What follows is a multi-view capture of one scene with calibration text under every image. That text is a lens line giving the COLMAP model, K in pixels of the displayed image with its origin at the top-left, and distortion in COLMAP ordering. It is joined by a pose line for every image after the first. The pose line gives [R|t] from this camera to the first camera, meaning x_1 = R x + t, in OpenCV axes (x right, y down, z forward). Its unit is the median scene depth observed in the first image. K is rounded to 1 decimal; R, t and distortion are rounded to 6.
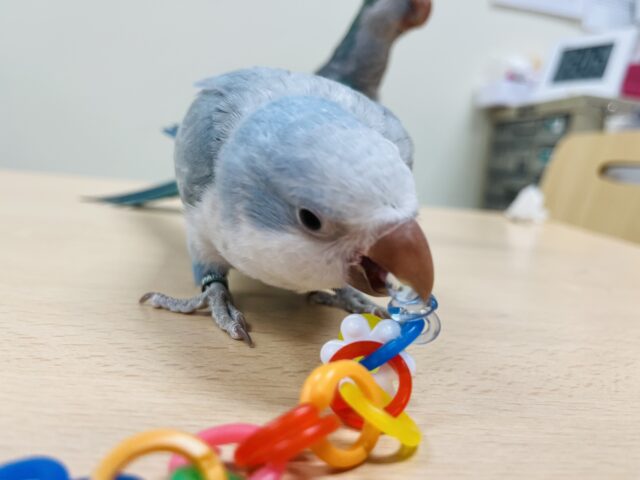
lens RADIAL K [[530.0, 0, 320.0], [0, 530.0, 240.0], [0, 0, 1]] dist [0.003100, -0.006742]
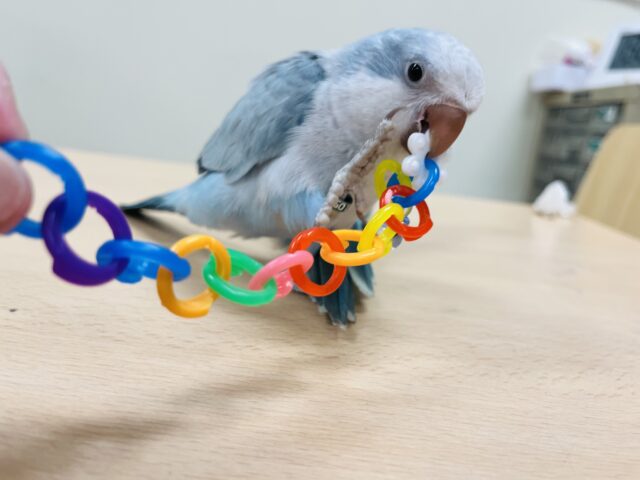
lens RADIAL K [[530.0, 0, 320.0], [0, 530.0, 240.0], [0, 0, 1]] dist [0.003100, -0.006742]
pose [[0.991381, 0.049281, -0.121387, 0.226405], [-0.042868, 0.997572, 0.054893, -0.072826], [0.123798, -0.049216, 0.991086, -0.202497]]
